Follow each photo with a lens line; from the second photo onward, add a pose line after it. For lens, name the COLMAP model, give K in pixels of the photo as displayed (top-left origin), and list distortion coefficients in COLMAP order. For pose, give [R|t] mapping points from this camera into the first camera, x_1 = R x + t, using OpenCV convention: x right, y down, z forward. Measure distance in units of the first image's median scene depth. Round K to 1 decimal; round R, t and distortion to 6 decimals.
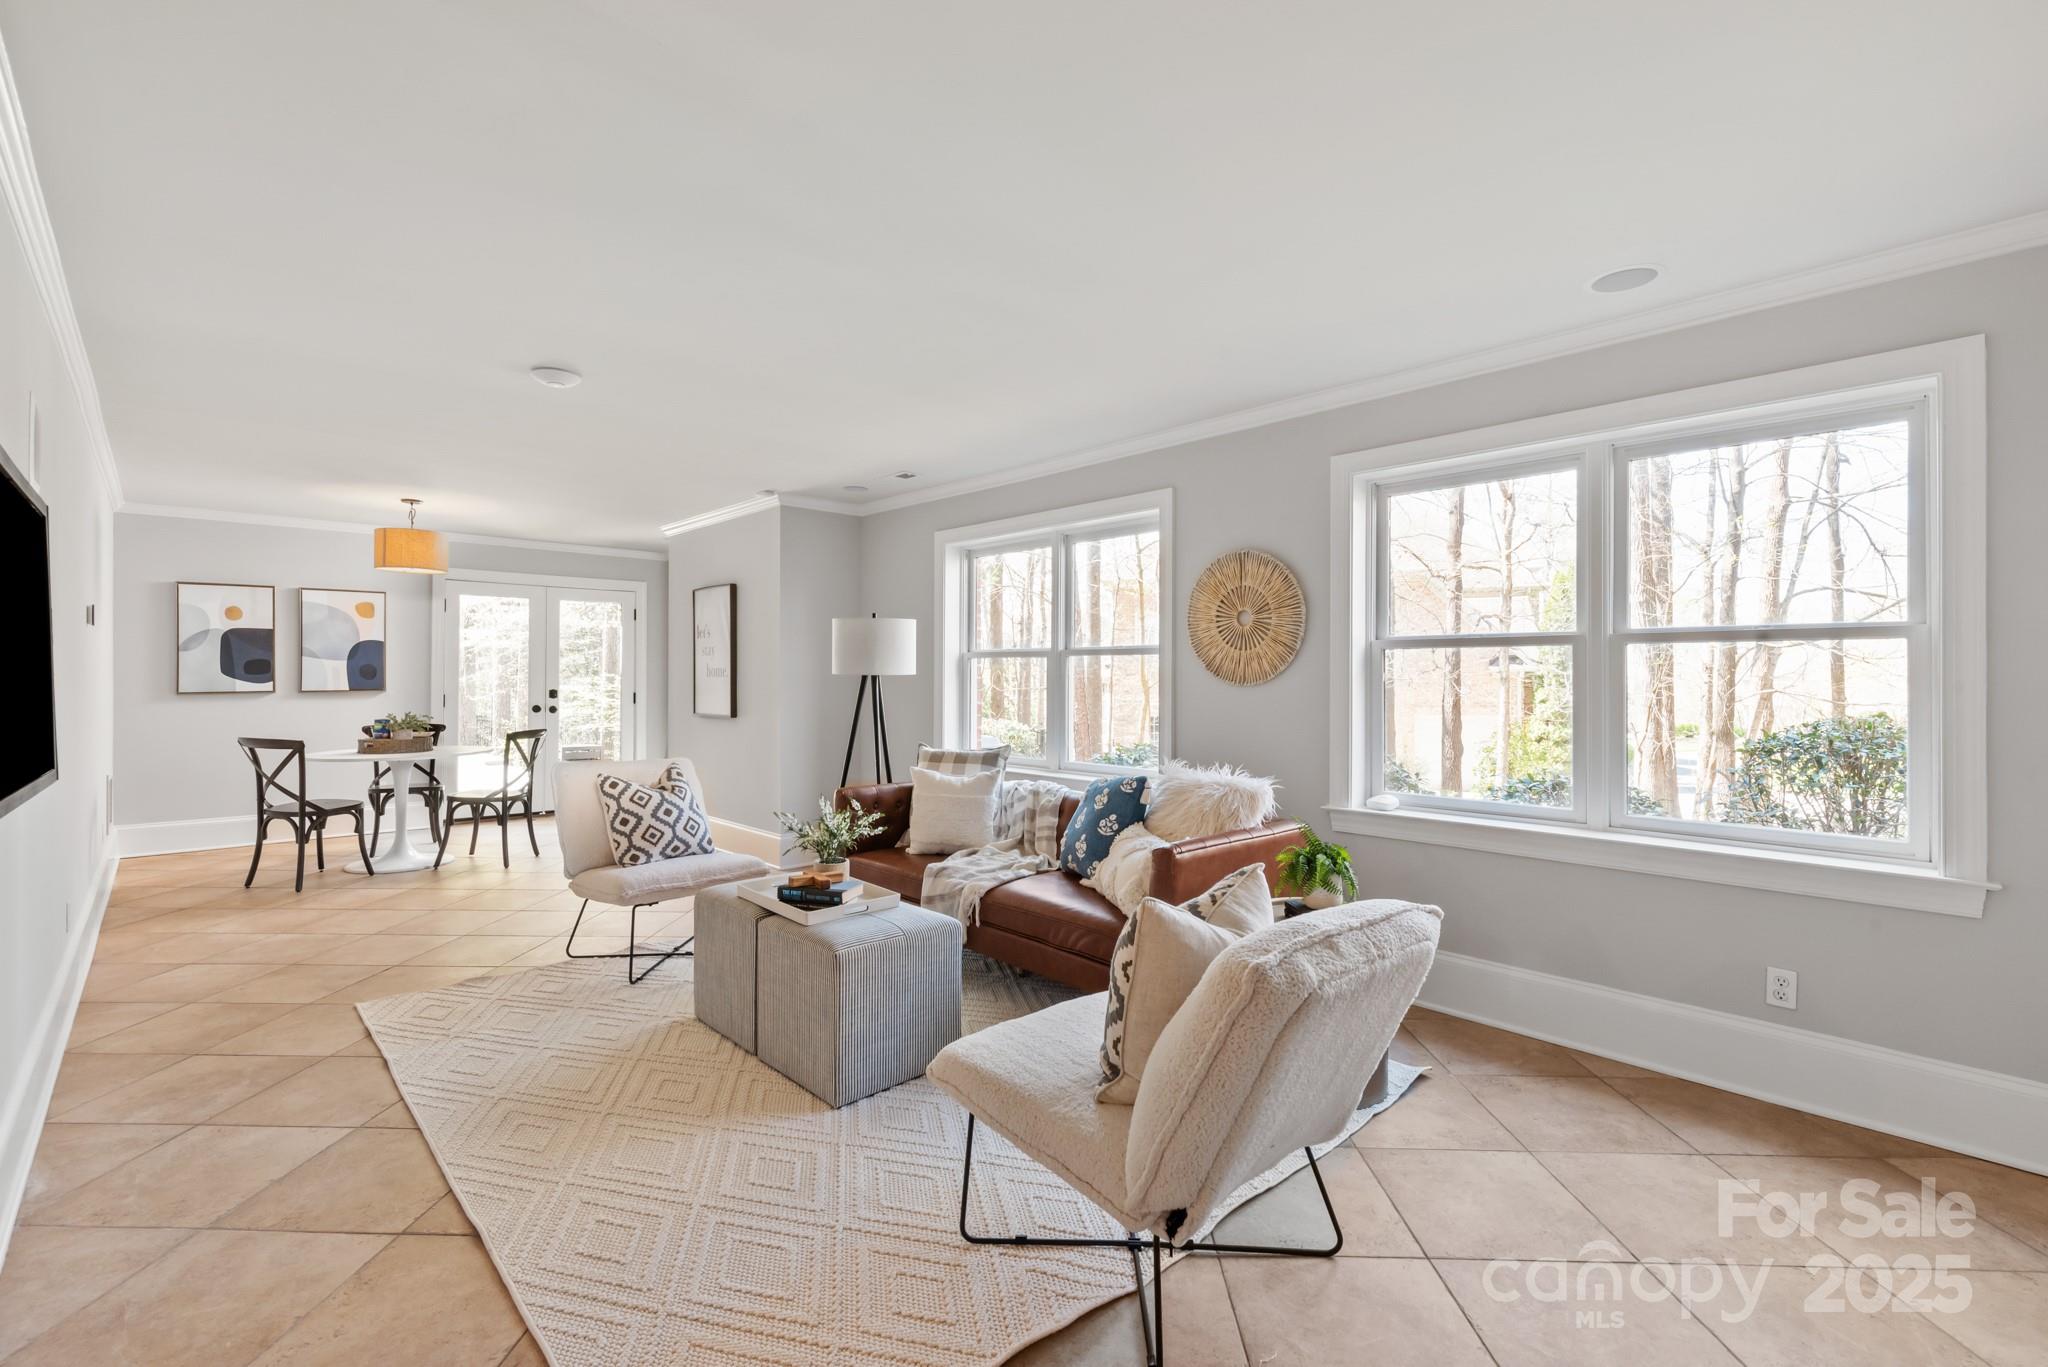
lens RADIAL K [[902.7, 0, 1021.1], [0, 902.7, 672.5], [0, 0, 1]] dist [0.002082, -0.000524]
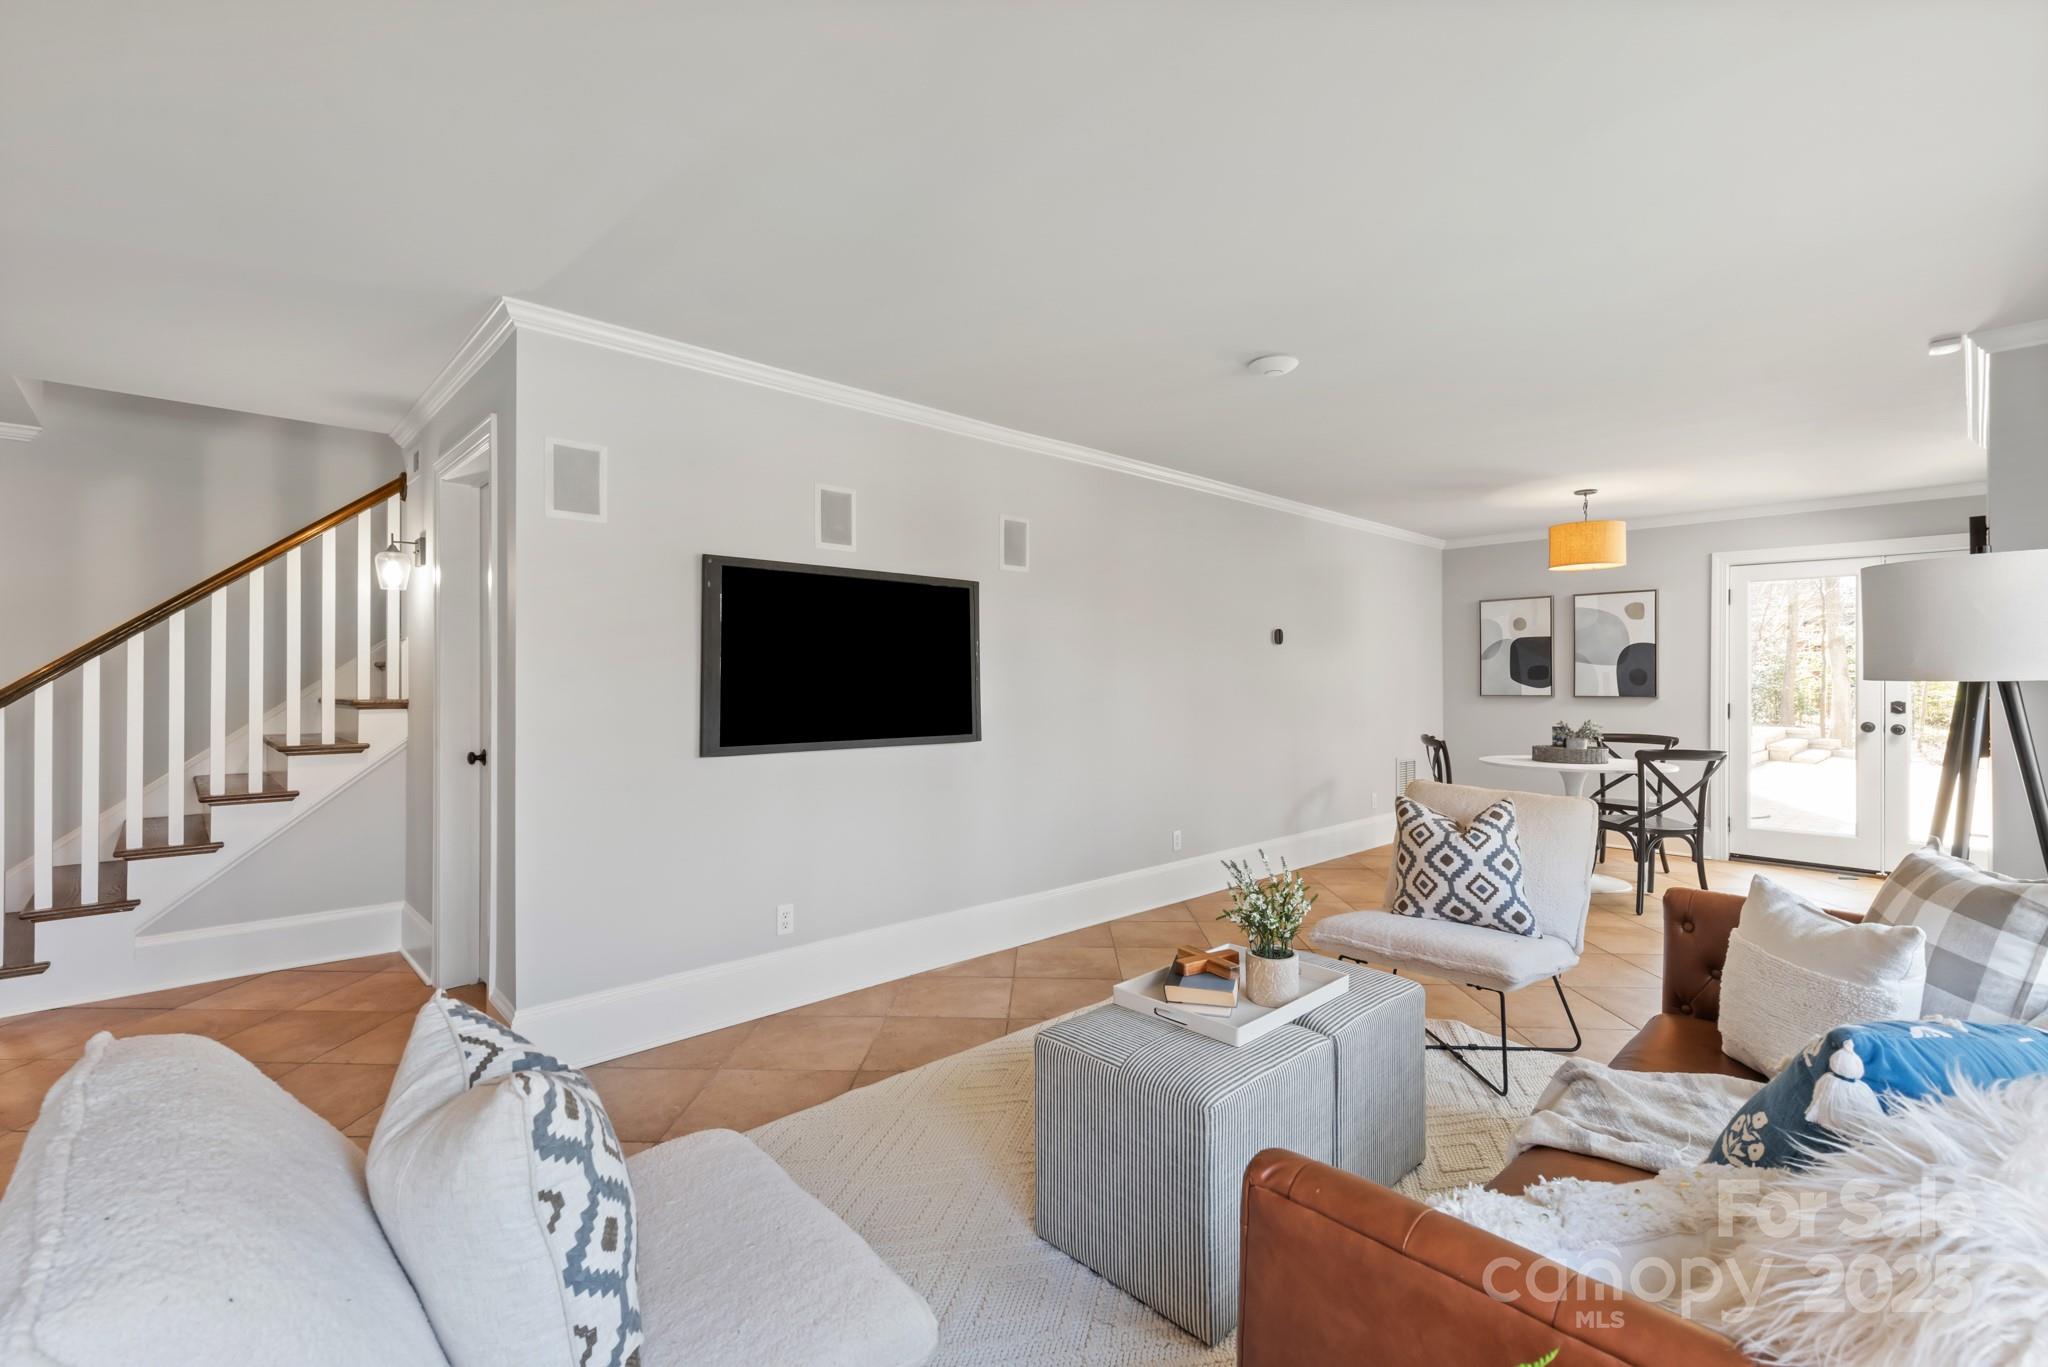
lens RADIAL K [[902.7, 0, 1022.7], [0, 902.7, 676.0], [0, 0, 1]] dist [0.002082, -0.000524]
pose [[-0.006125, -0.003850, -0.999974, 0.283845], [0.000653, 0.999992, -0.003854, 0.001819], [0.999981, -0.000677, -0.006123, 0.488331]]
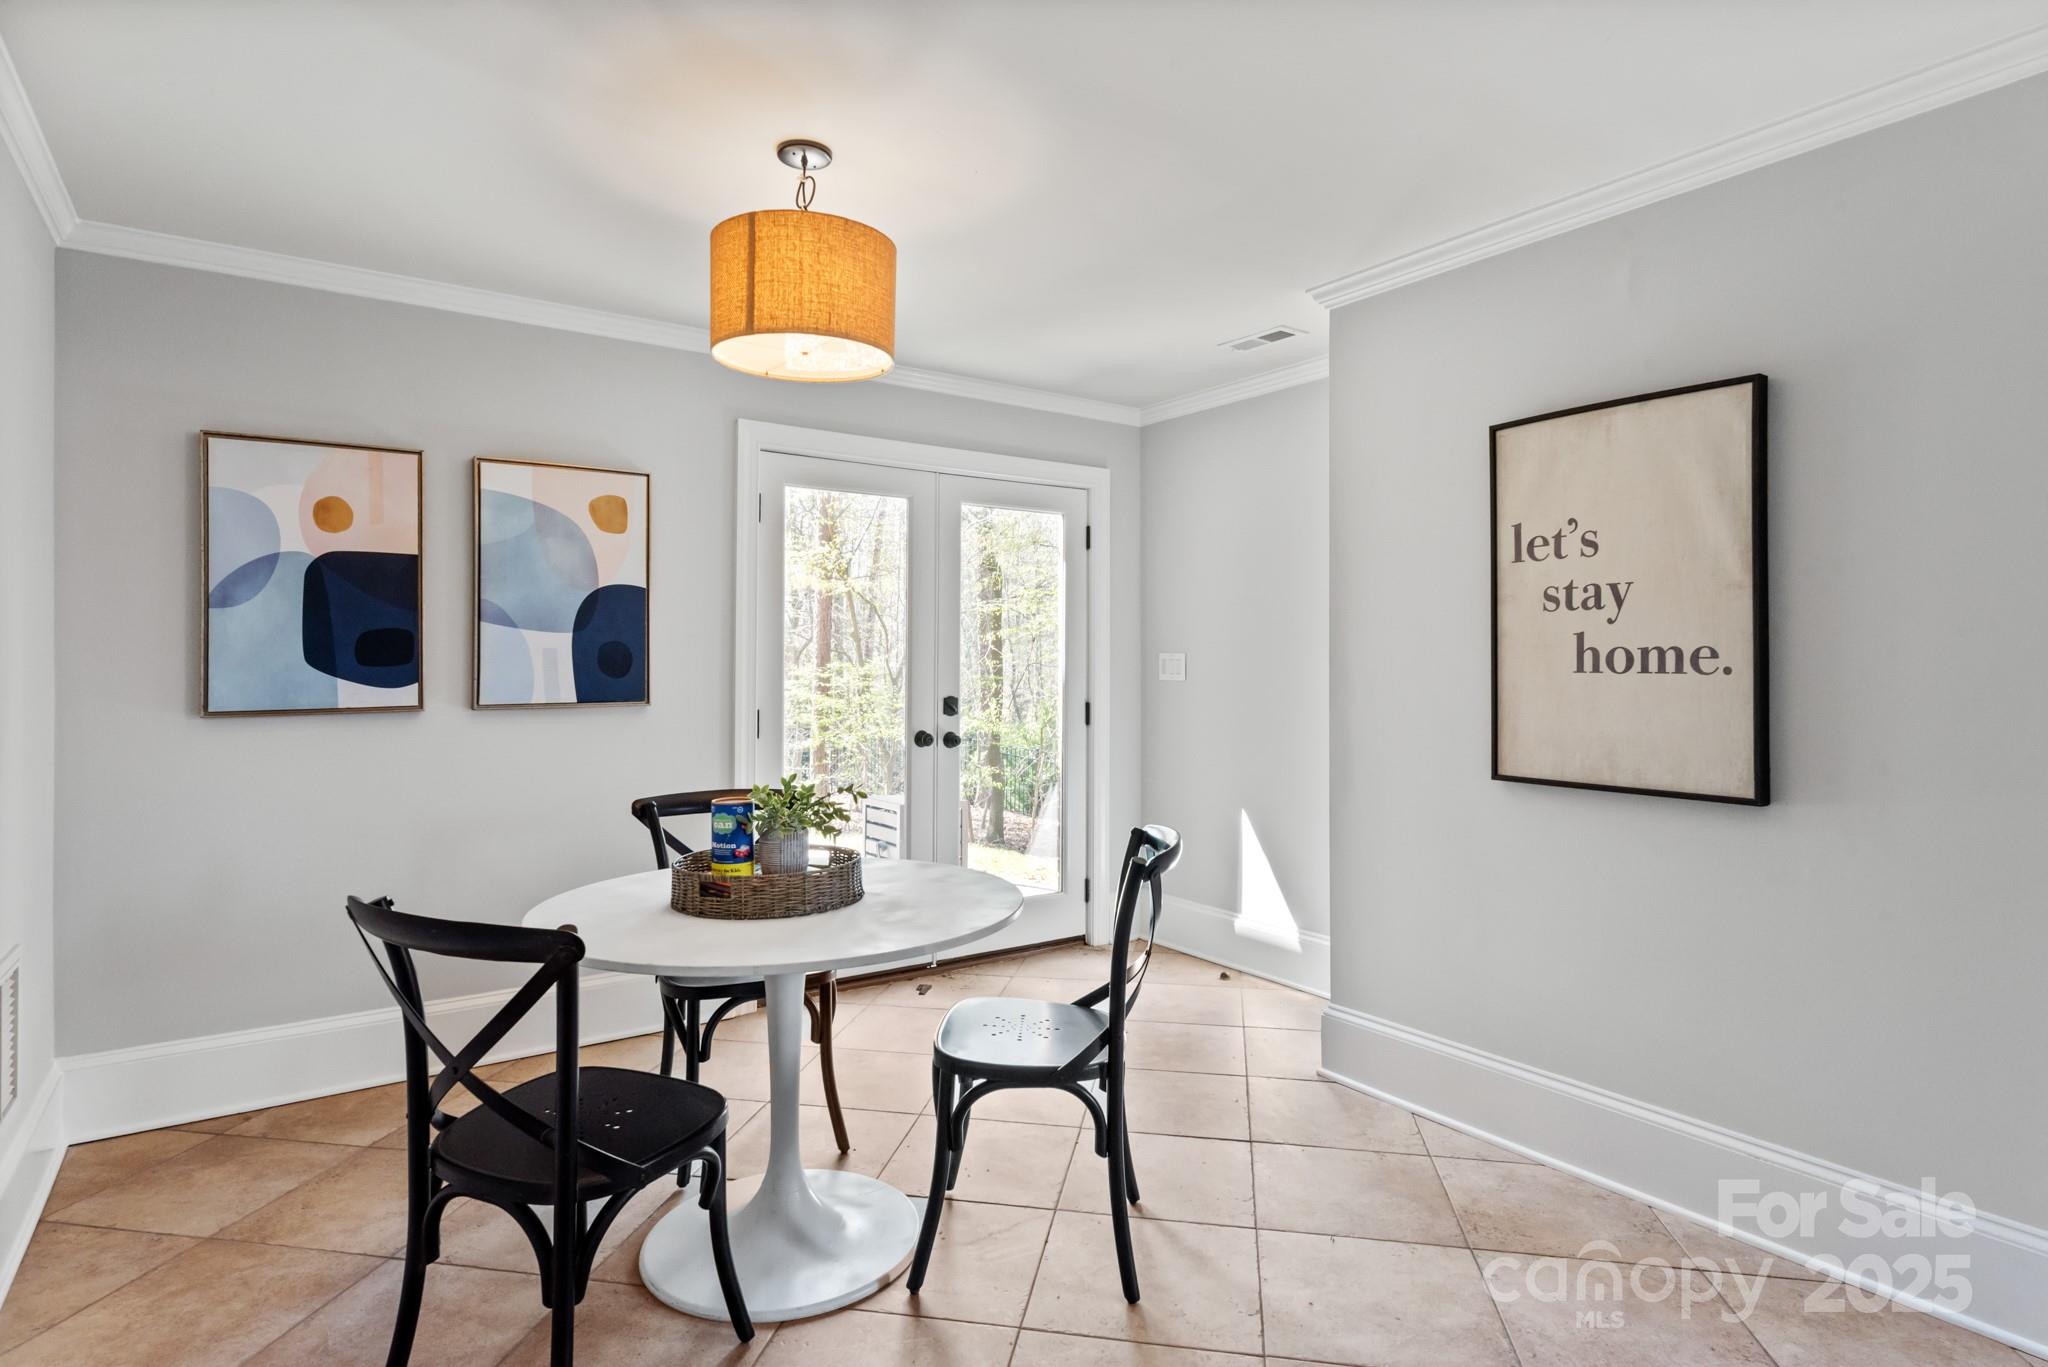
lens RADIAL K [[1071.8, 0, 1014.4], [0, 1071.8, 643.8], [0, 0, 1]] dist [0.006923, 0.000408]
pose [[0.989120, -0.004469, -0.147045, -0.609466], [0.002479, 0.999903, -0.013717, -0.000587], [0.147092, 0.013204, 0.989035, 0.695694]]
